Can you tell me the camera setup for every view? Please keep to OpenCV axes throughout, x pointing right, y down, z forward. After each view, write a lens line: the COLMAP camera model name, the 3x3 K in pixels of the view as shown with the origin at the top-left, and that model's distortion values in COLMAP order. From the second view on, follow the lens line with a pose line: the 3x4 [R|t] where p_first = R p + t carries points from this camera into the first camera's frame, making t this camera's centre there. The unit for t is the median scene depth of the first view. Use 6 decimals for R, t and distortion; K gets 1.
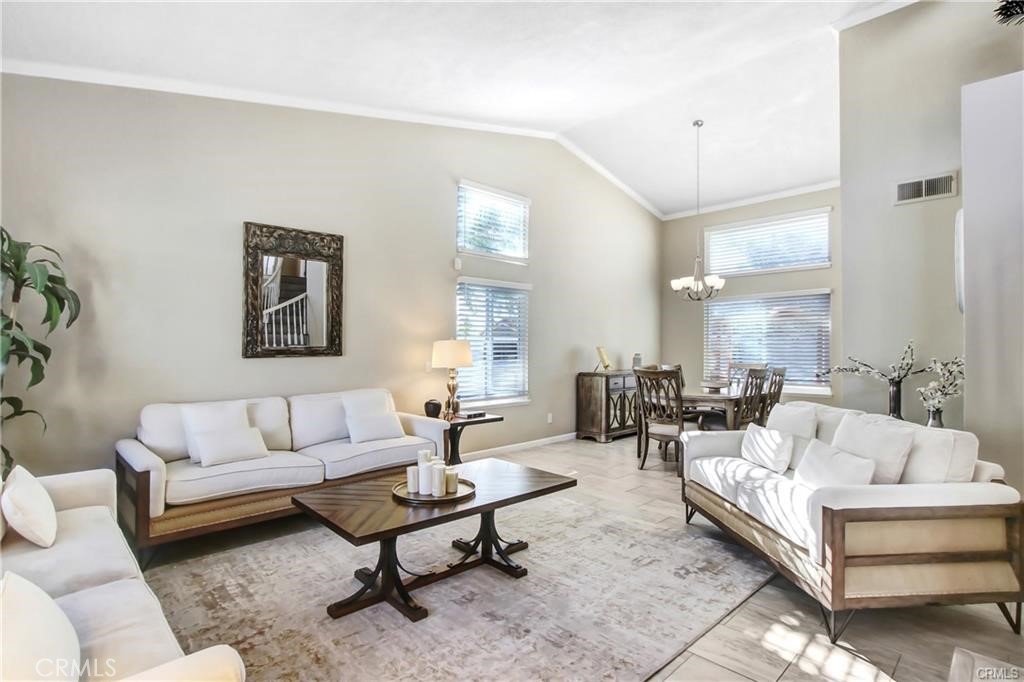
lens RADIAL K [[502.1, 0, 510.5], [0, 502.1, 340.3], [0, 0, 1]] dist [-0.002108, -0.000635]
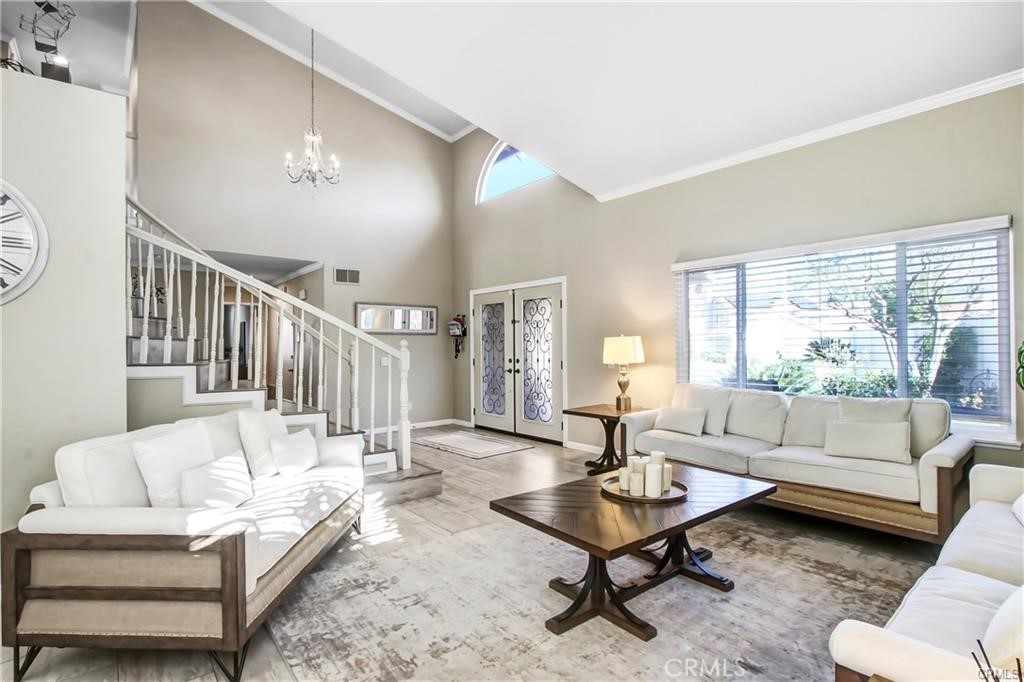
lens RADIAL K [[502.1, 0, 512.1], [0, 502.1, 339.8], [0, 0, 1]] dist [-0.002108, -0.000635]
pose [[-0.997000, 0.007266, 0.077059, 0.027243], [0.007110, 0.999972, -0.002291, 0.004269], [-0.077073, -0.001736, -0.997024, 1.919085]]
